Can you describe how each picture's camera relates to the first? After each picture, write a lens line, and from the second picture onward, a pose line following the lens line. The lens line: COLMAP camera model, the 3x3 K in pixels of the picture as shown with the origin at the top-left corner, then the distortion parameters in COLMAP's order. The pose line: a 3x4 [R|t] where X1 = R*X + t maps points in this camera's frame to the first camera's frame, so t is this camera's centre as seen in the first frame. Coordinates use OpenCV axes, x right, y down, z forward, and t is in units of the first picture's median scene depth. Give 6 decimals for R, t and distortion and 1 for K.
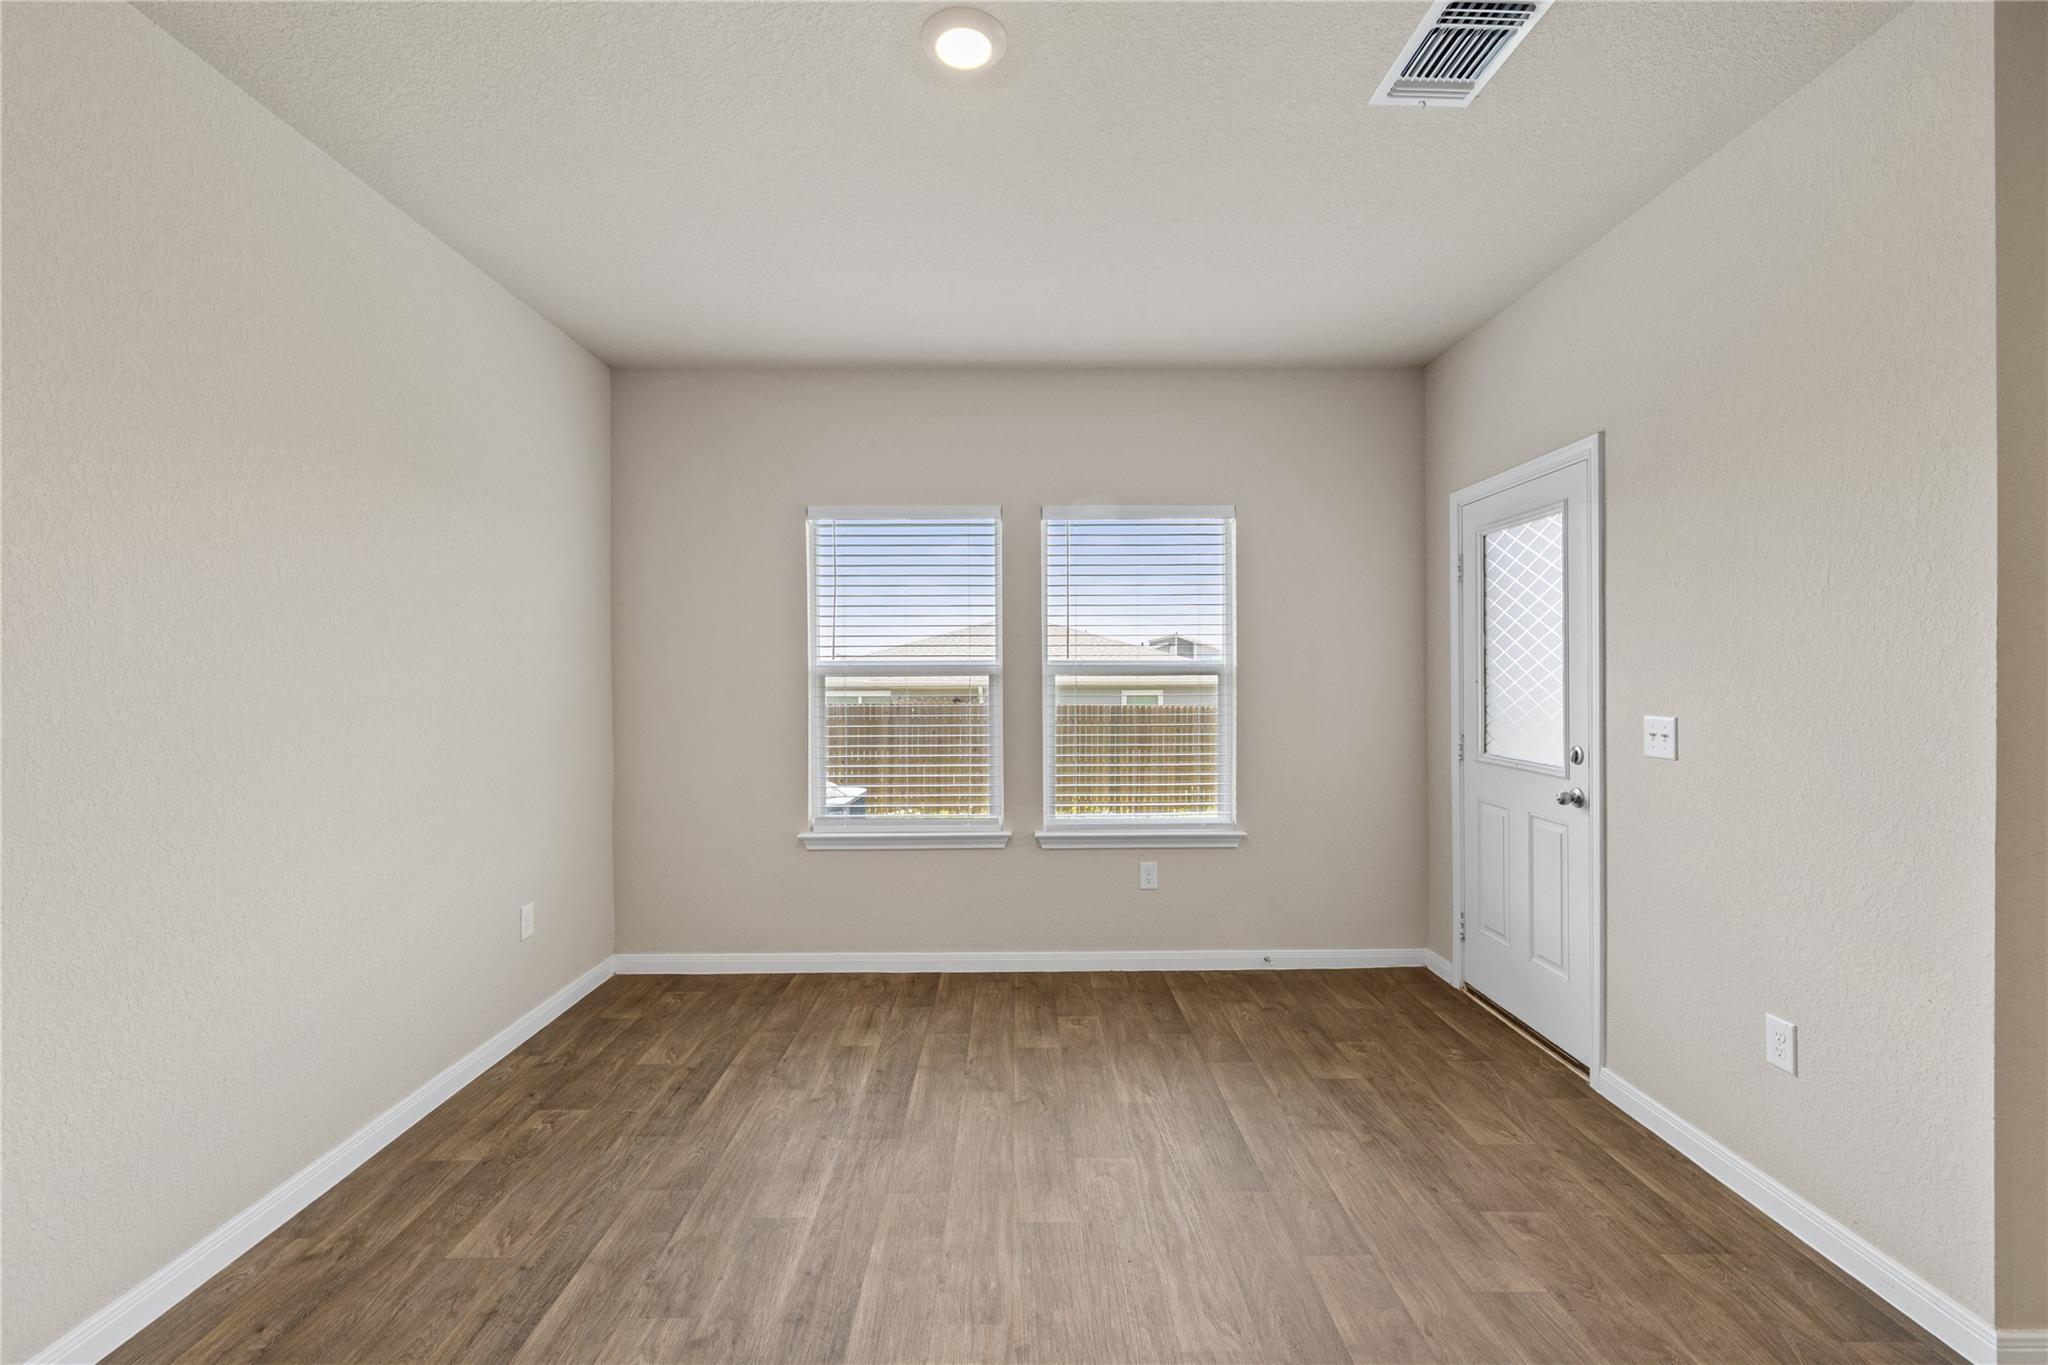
lens RADIAL K [[861.3, 0, 1033.0], [0, 861.3, 666.2], [0, 0, 1]] dist [-0.000157, -0.000871]
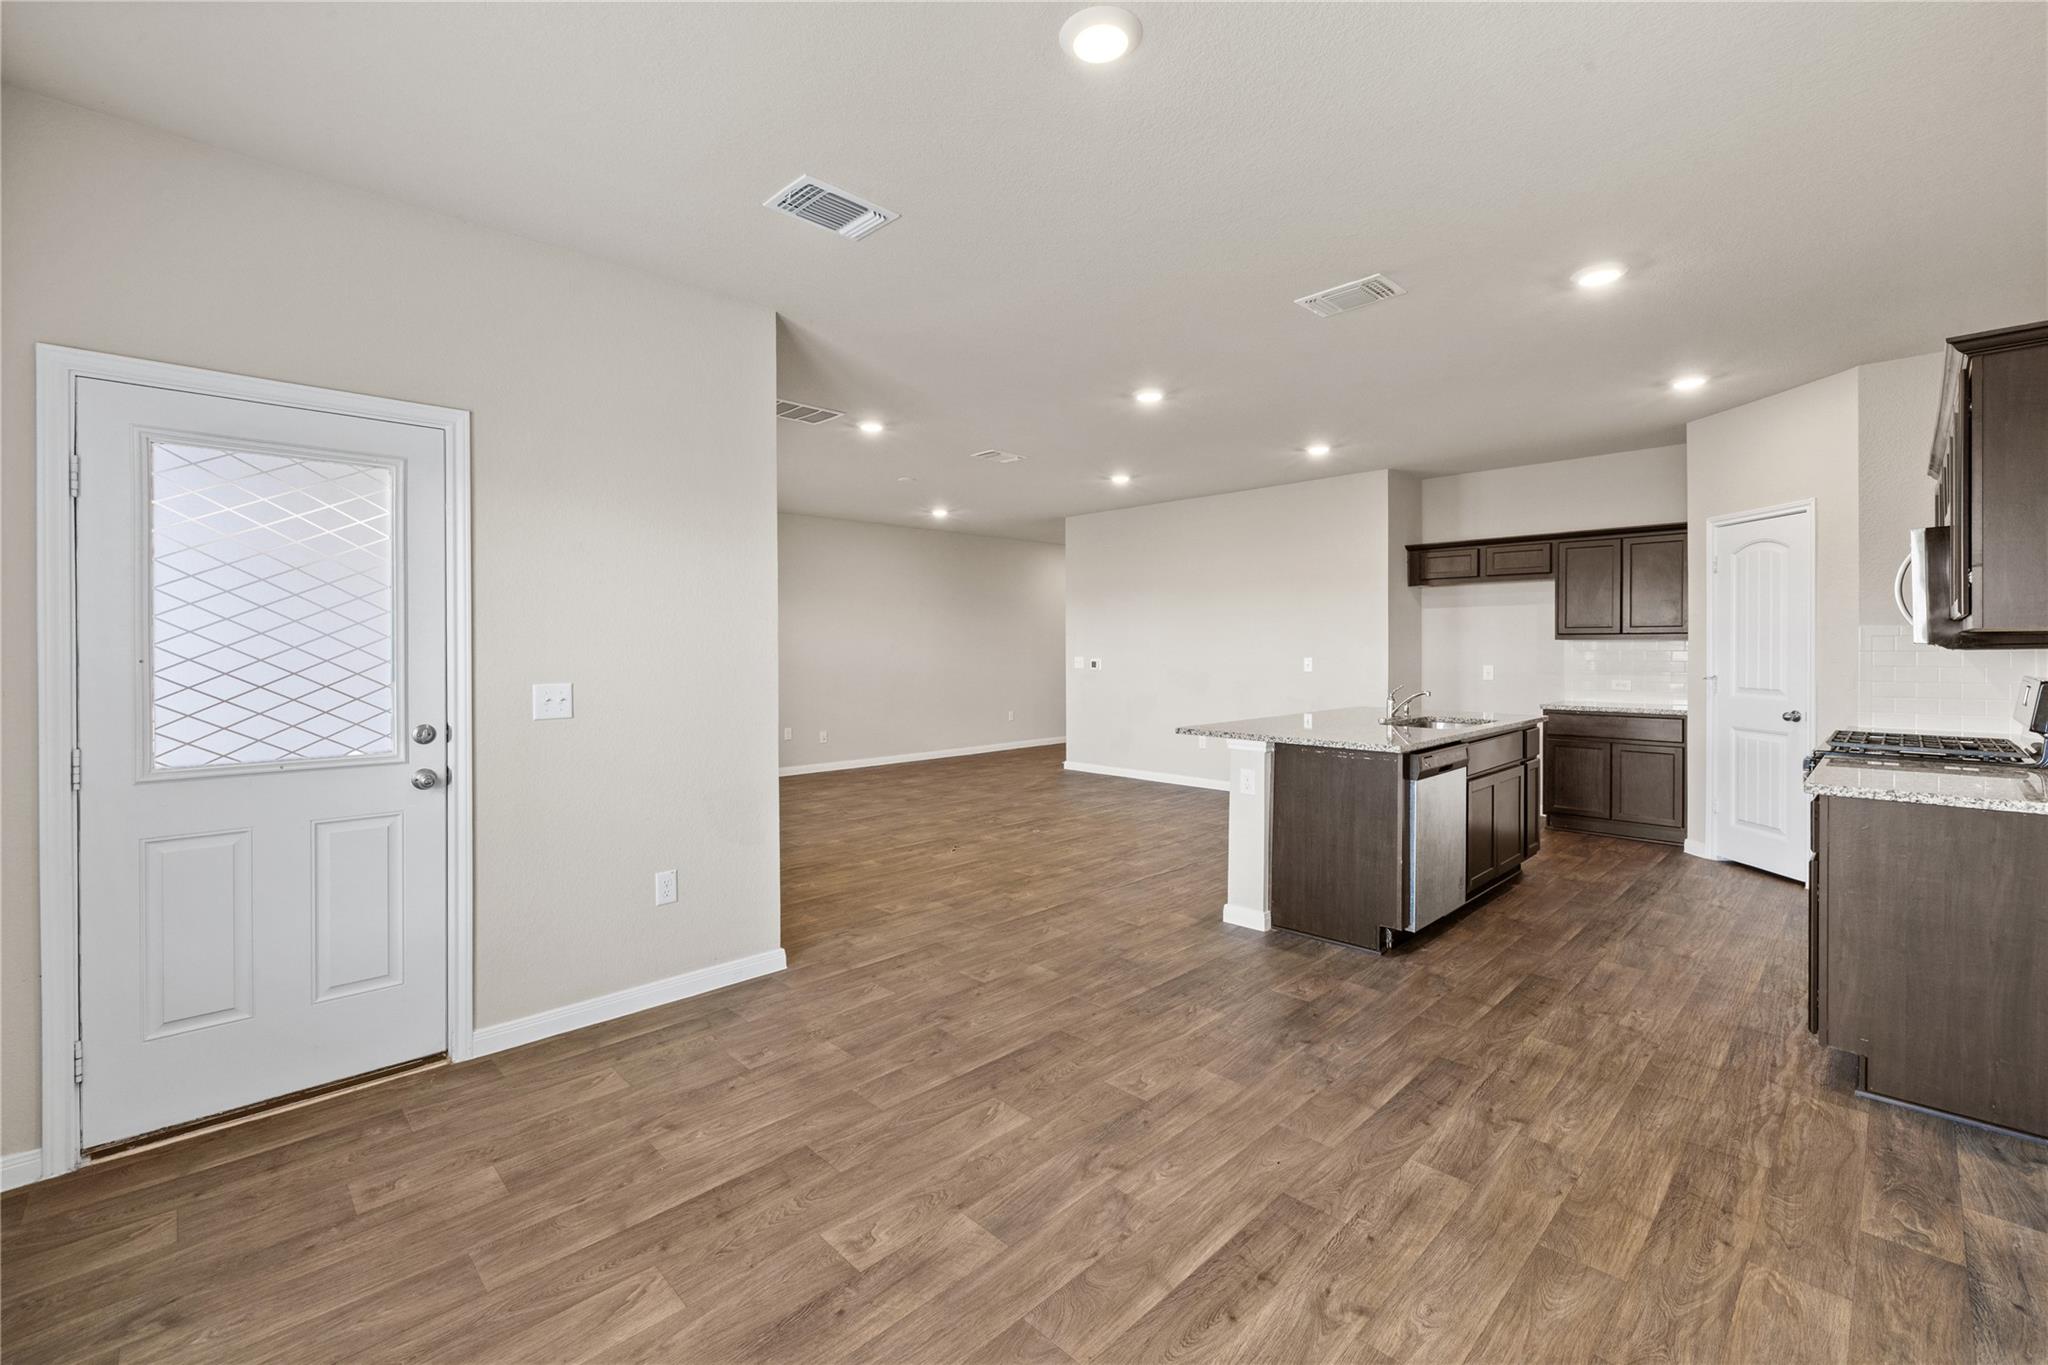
lens RADIAL K [[861.3, 0, 1008.5], [0, 861.3, 648.9], [0, 0, 1]] dist [-0.000157, -0.000871]
pose [[-0.670882, 0.001777, 0.741562, -0.538492], [-0.000259, 0.999997, -0.002631, 0.012412], [-0.741564, -0.001957, -0.670879, 1.242120]]
